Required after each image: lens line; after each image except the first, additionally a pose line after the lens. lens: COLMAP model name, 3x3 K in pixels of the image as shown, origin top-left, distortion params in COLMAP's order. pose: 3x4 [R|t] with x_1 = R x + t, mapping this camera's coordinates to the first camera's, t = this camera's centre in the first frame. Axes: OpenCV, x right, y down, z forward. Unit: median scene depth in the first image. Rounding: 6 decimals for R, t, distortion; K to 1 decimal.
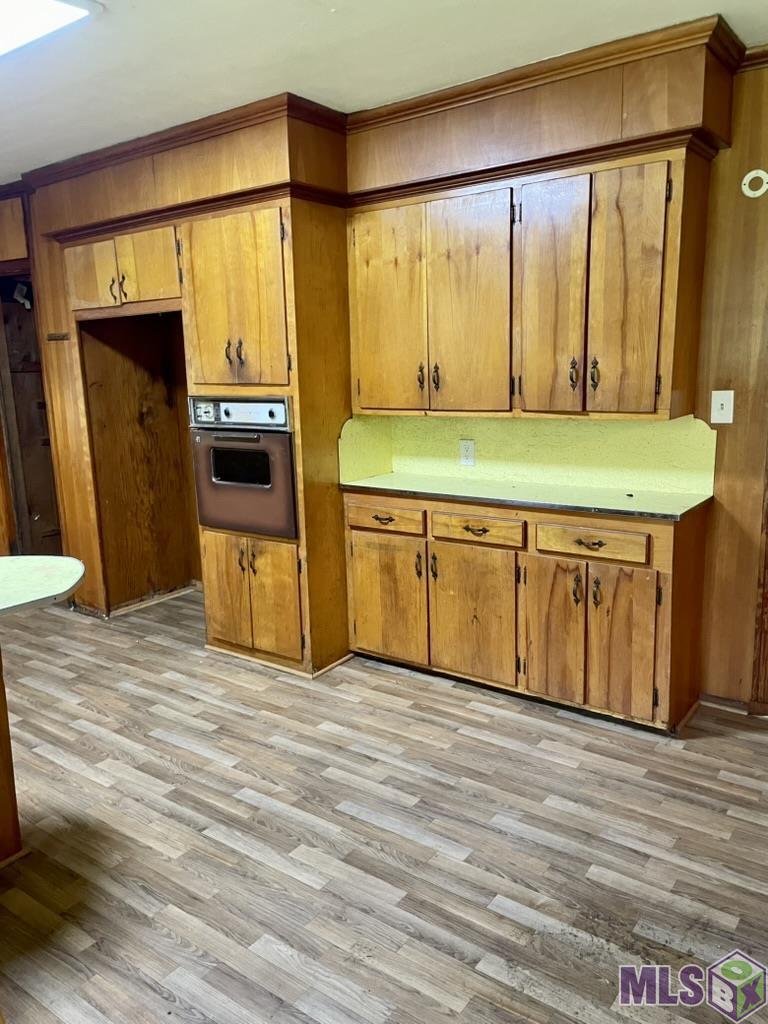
lens RADIAL K [[778.9, 0, 385.8], [0, 778.9, 505.1], [0, 0, 1]] dist [0.056942, -0.022914]
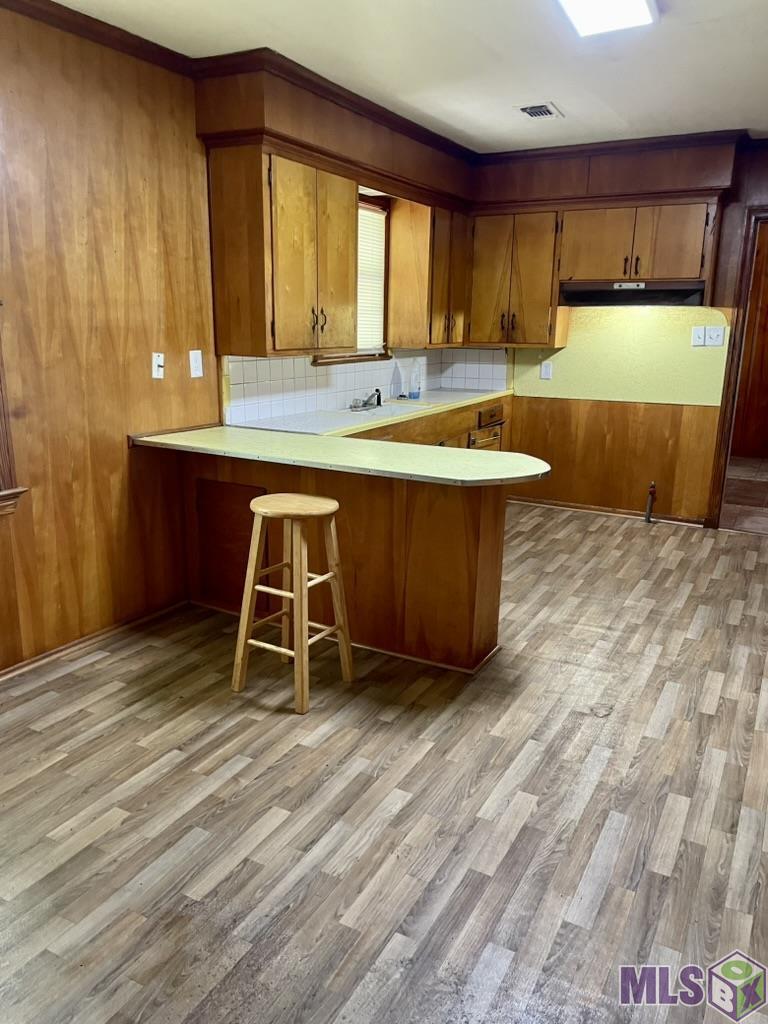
lens RADIAL K [[778.9, 0, 387.5], [0, 778.9, 512.1], [0, 0, 1]] dist [0.056942, -0.022914]
pose [[0.154150, 0.273410, -0.949466, 0.743671], [-0.207709, 0.948445, 0.239394, -0.106955], [0.965968, 0.160310, 0.202993, 0.602086]]
